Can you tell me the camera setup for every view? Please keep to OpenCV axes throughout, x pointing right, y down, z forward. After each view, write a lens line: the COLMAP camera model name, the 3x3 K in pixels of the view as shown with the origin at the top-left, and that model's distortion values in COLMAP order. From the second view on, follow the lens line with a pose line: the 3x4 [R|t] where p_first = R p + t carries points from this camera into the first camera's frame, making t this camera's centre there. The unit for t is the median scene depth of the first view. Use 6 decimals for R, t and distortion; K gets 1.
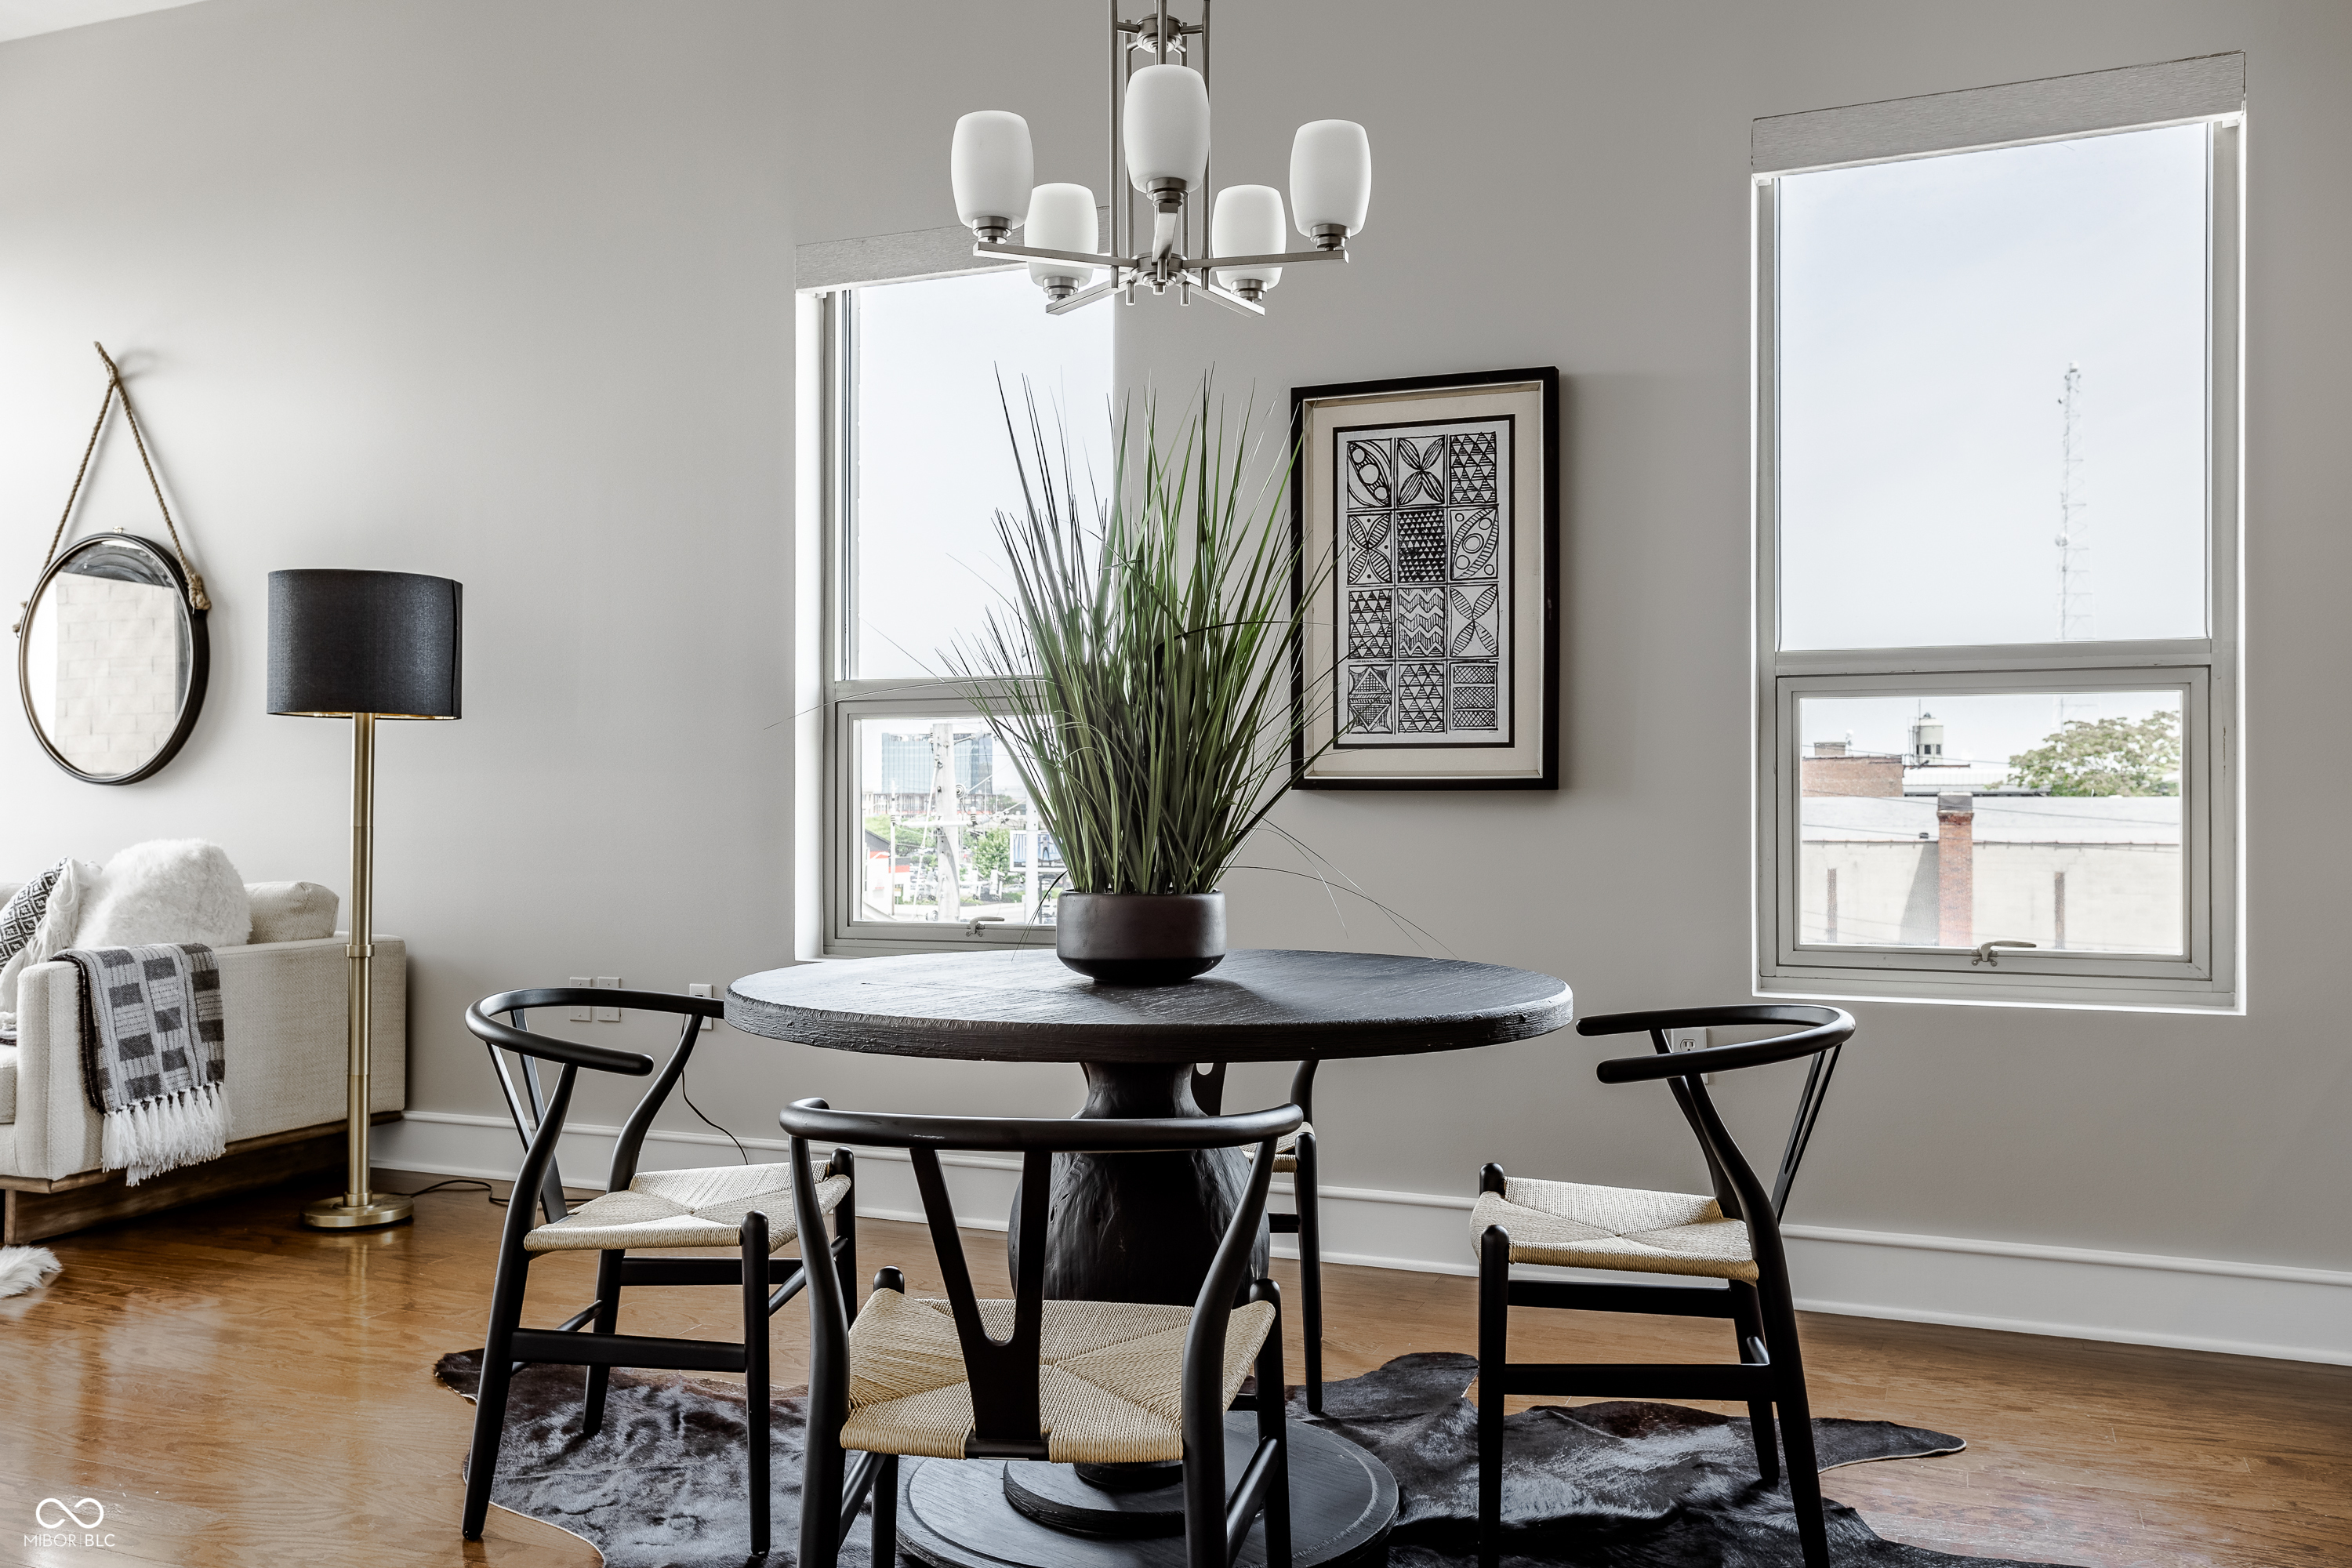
lens RADIAL K [[1919.2, 0, 1180.2], [0, 1919.2, 797.2], [0, 0, 1]] dist [0.020105, -0.004772]
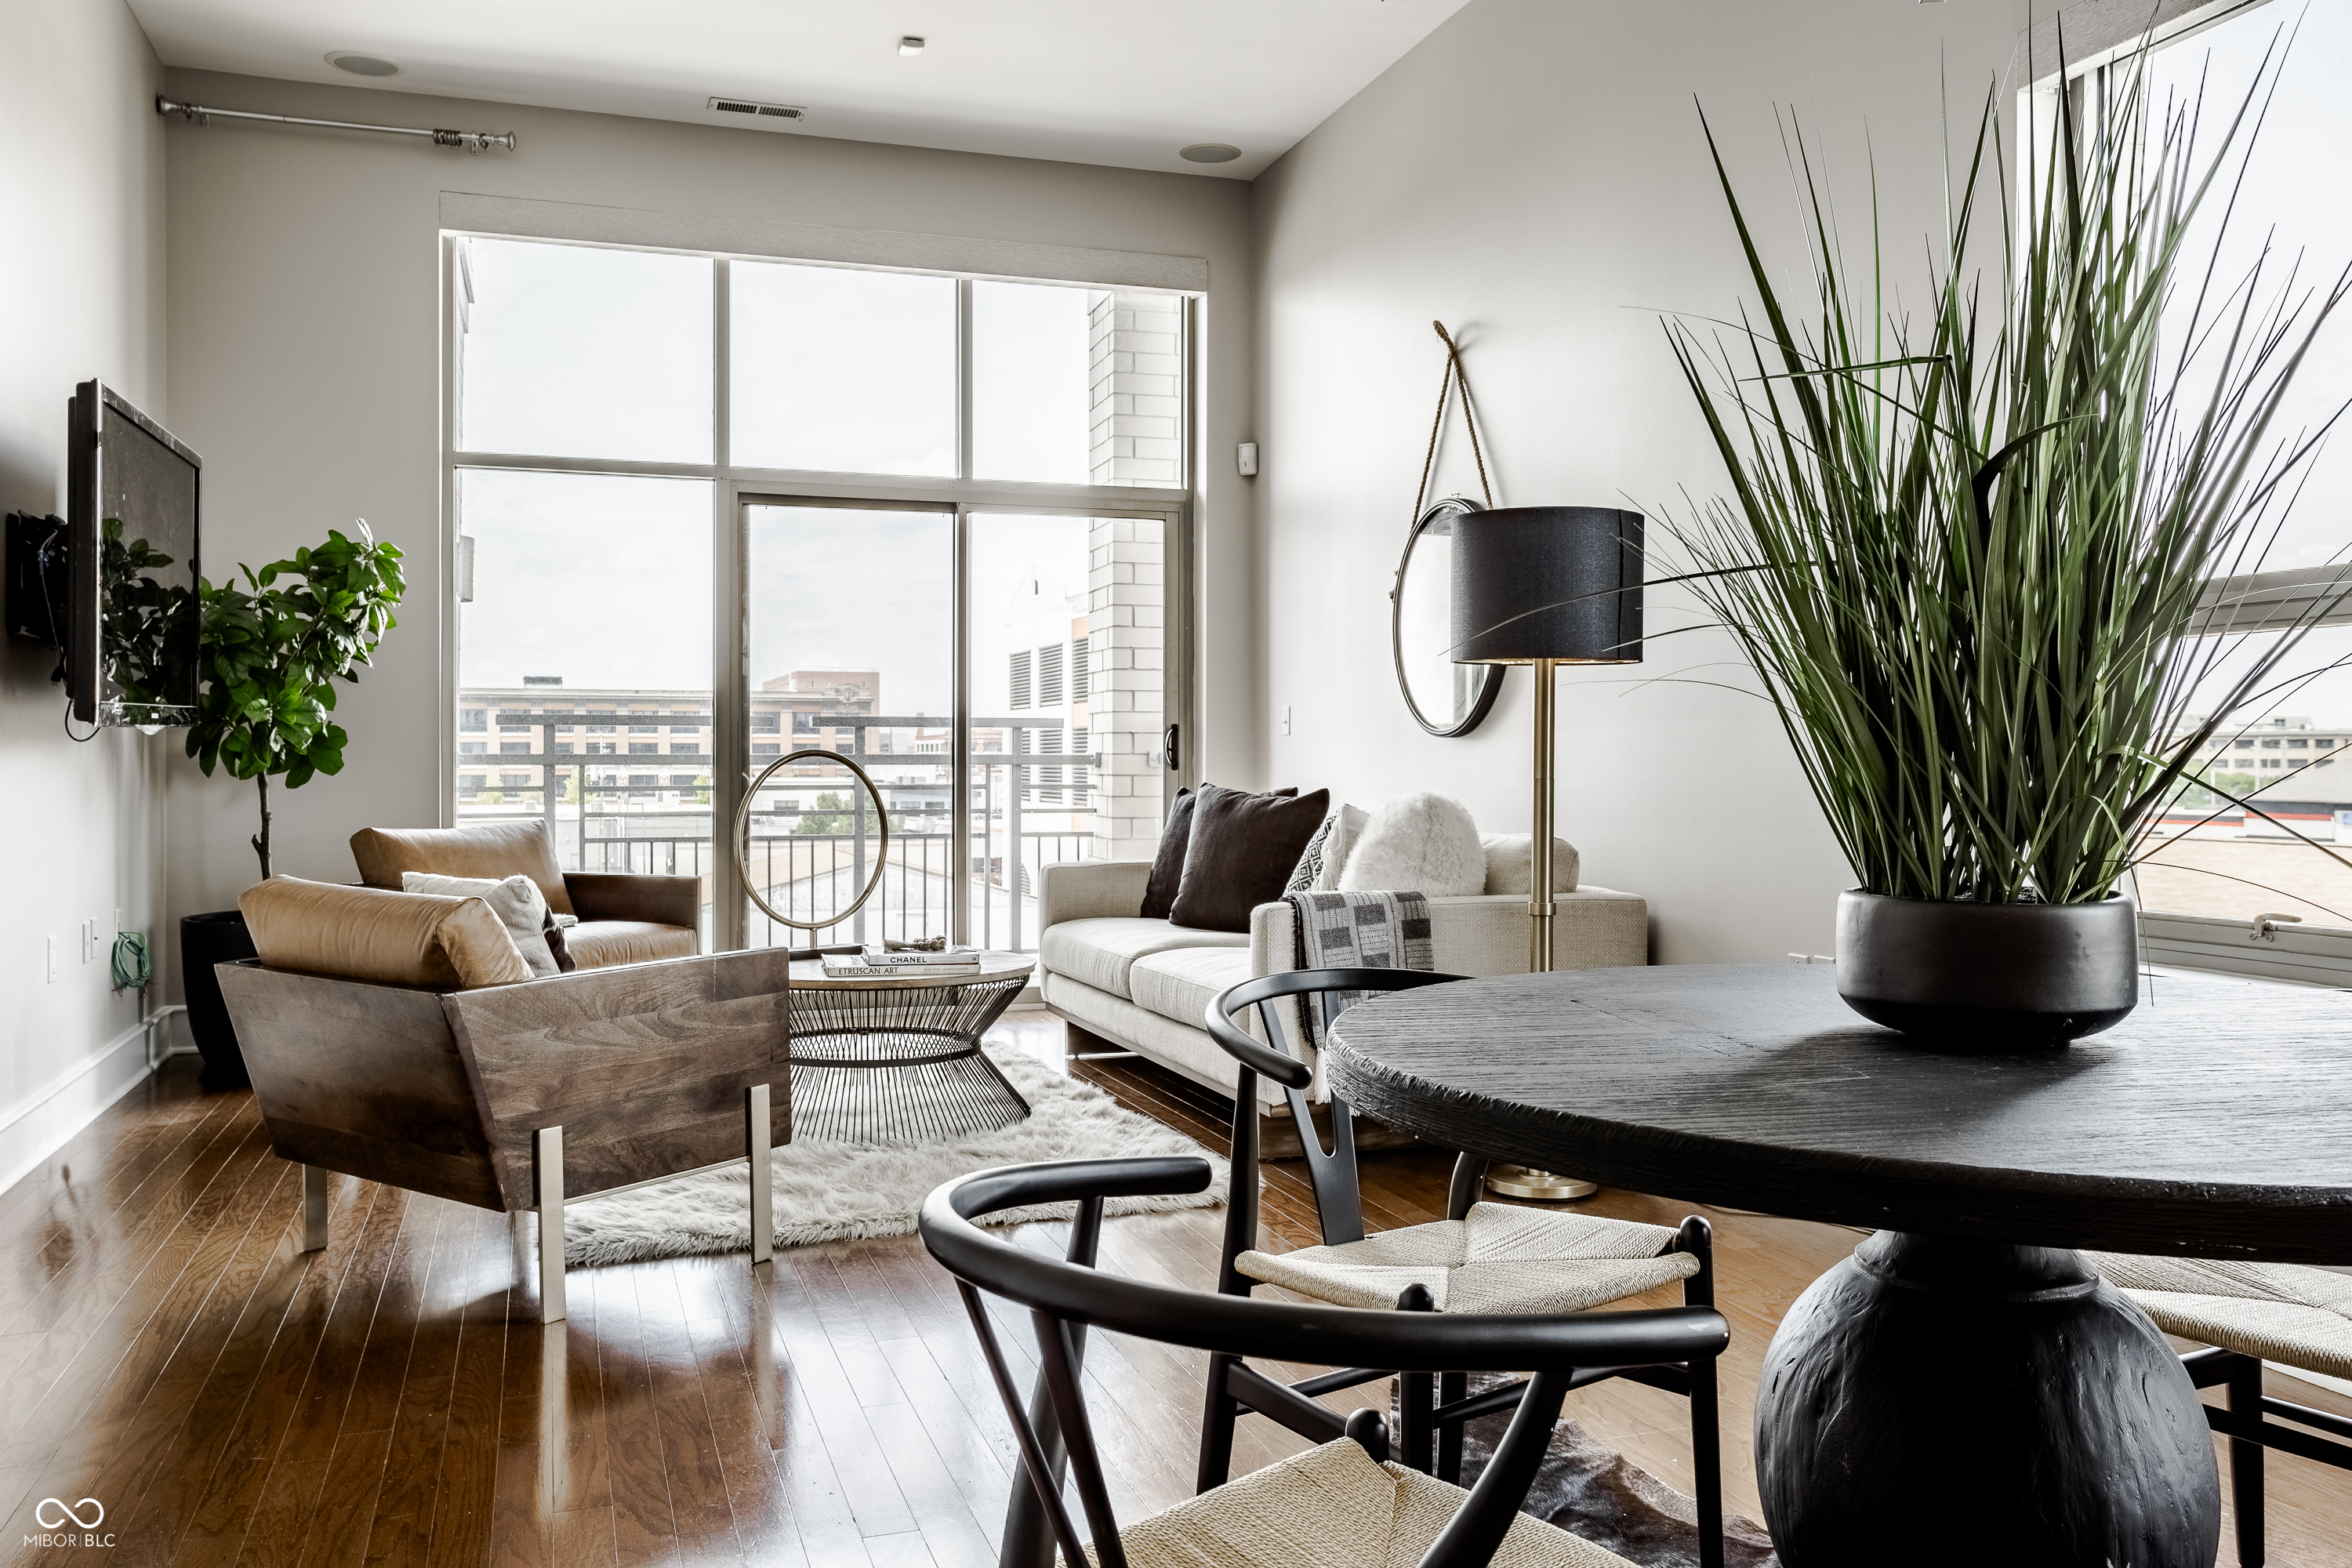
lens RADIAL K [[1919.2, 0, 1164.4], [0, 1919.2, 763.5], [0, 0, 1]] dist [0.020105, -0.004772]
pose [[0.657860, 0.002416, -0.753137, 0.184702], [0.003695, 0.999972, 0.006435, 0.001265], [0.753131, -0.007017, 0.657833, 0.261646]]
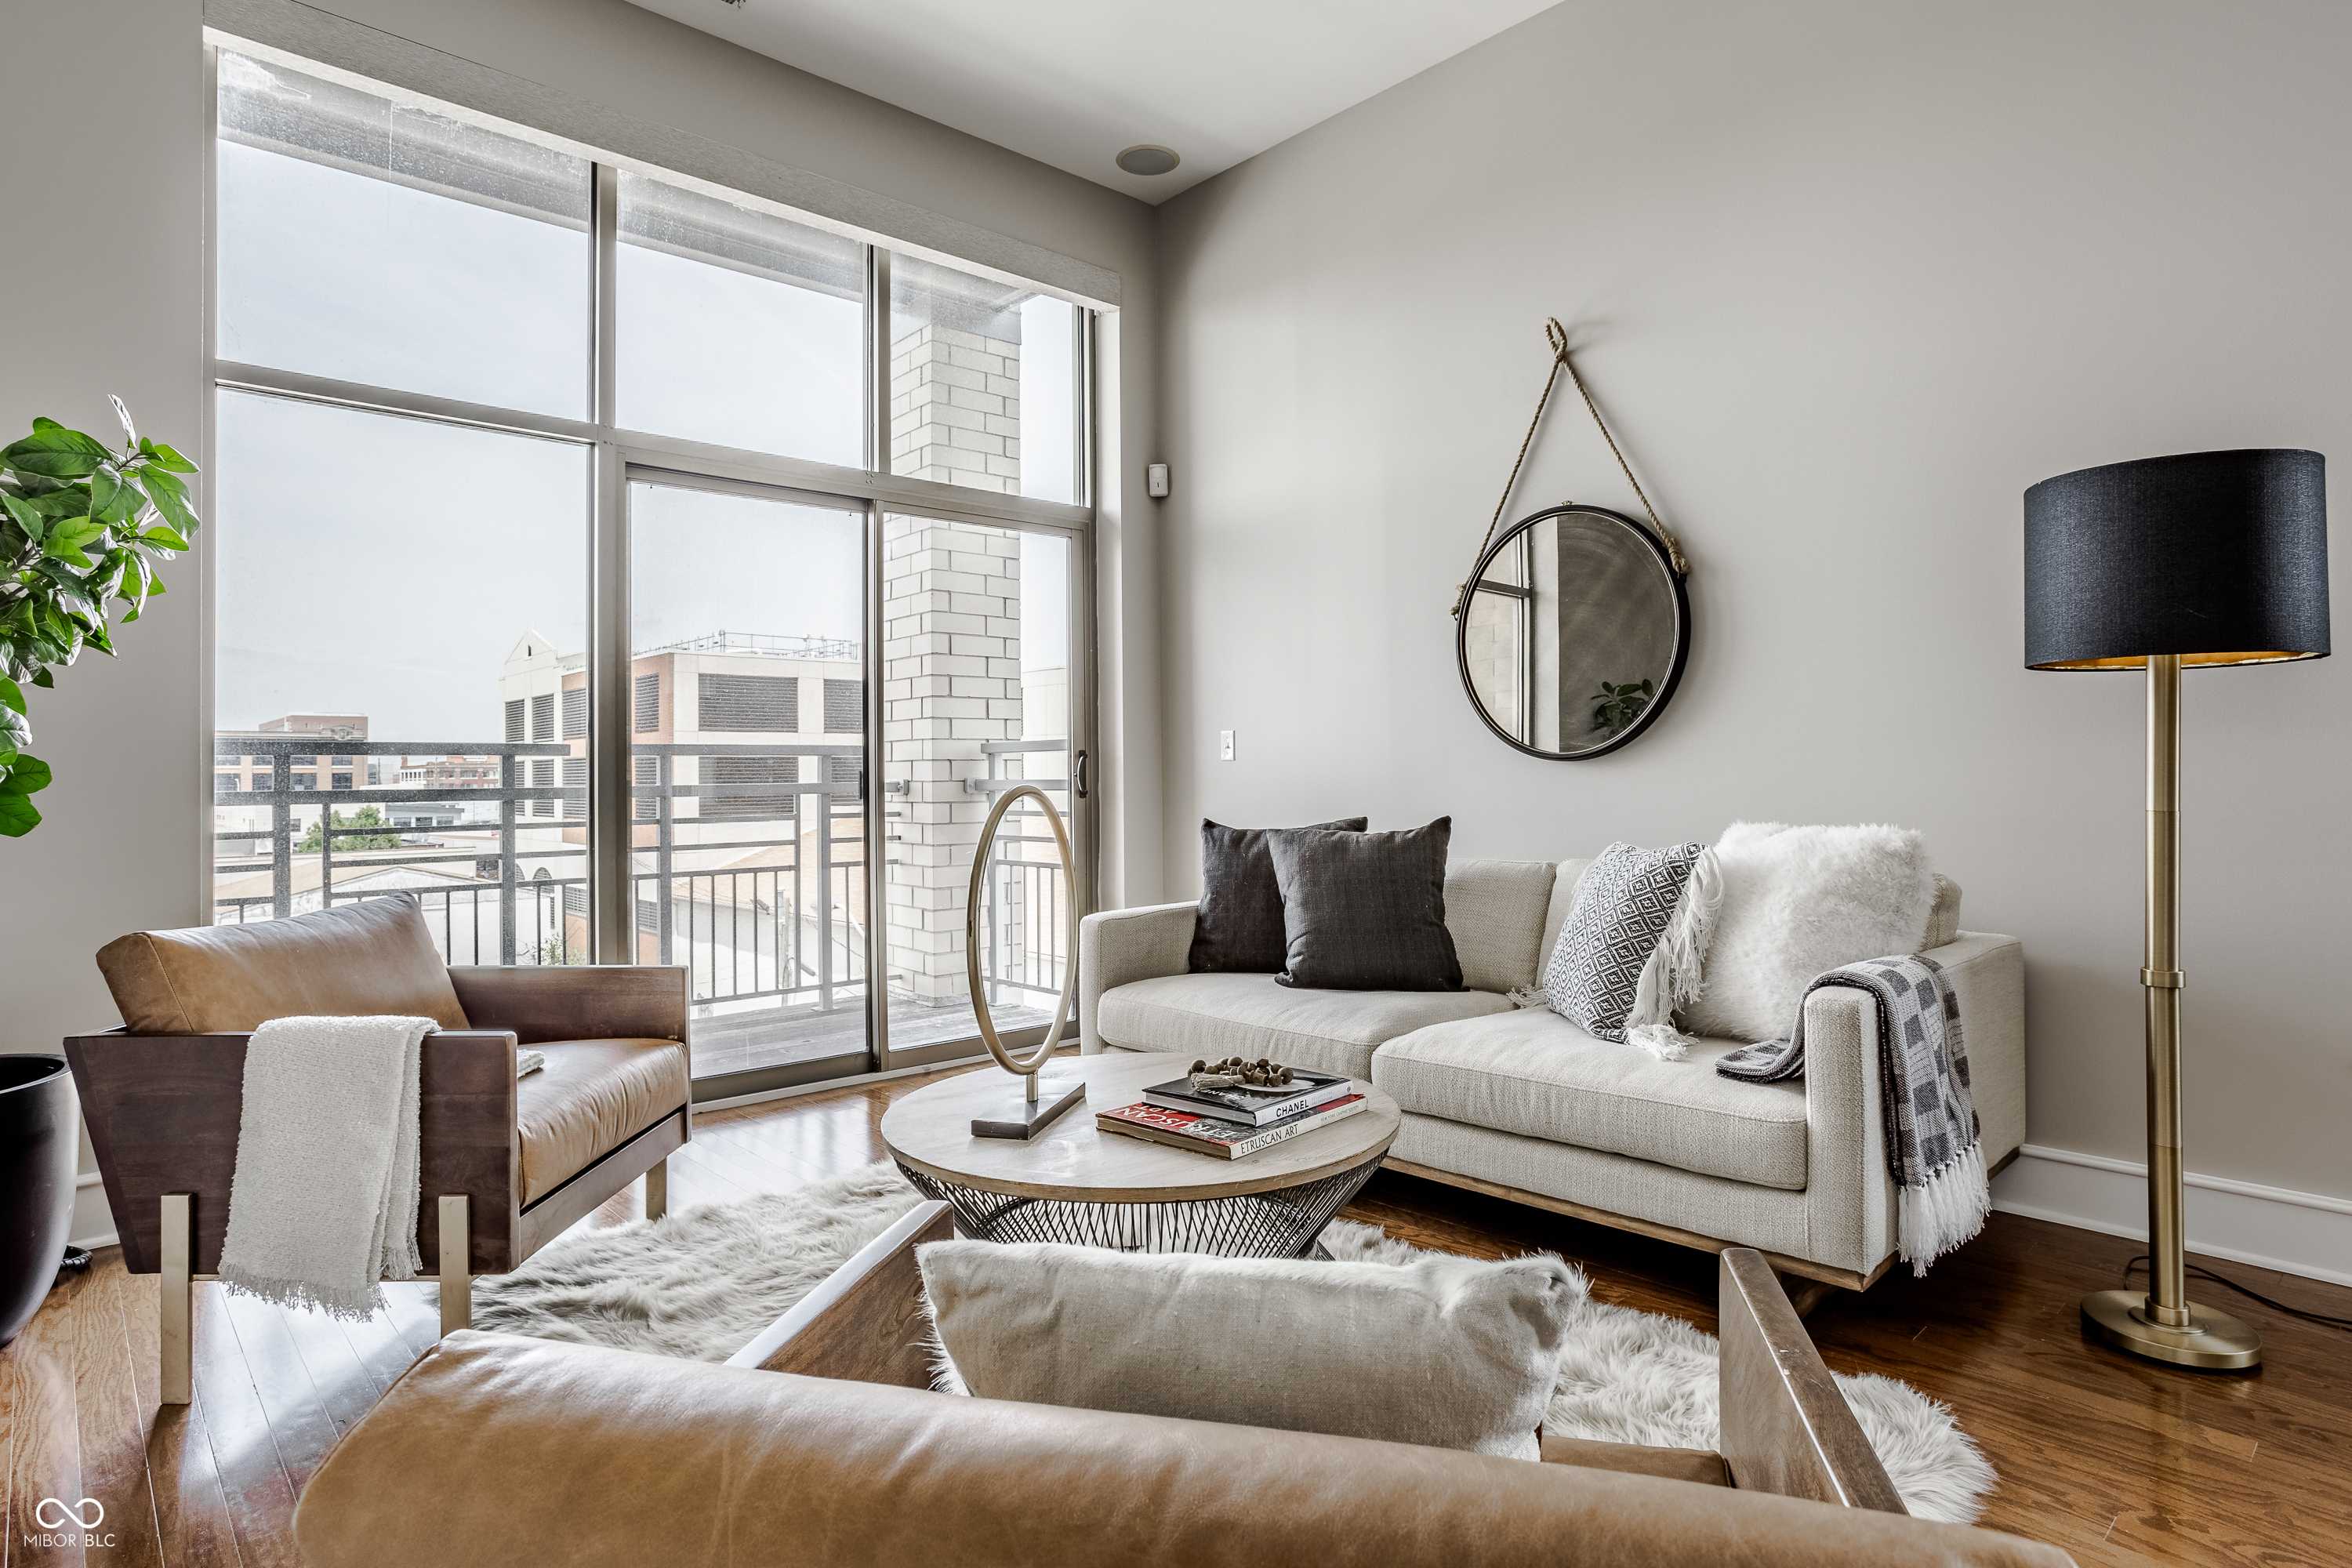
lens RADIAL K [[1276.3, 0, 1196.2], [0, 1276.3, 750.3], [0, 0, 1]] dist [-0.037356, 0.011146]
pose [[0.915474, -0.018227, -0.401965, -0.637919], [0.013782, 0.999808, -0.013948, -0.007024], [0.402142, 0.007229, 0.915549, 0.447458]]
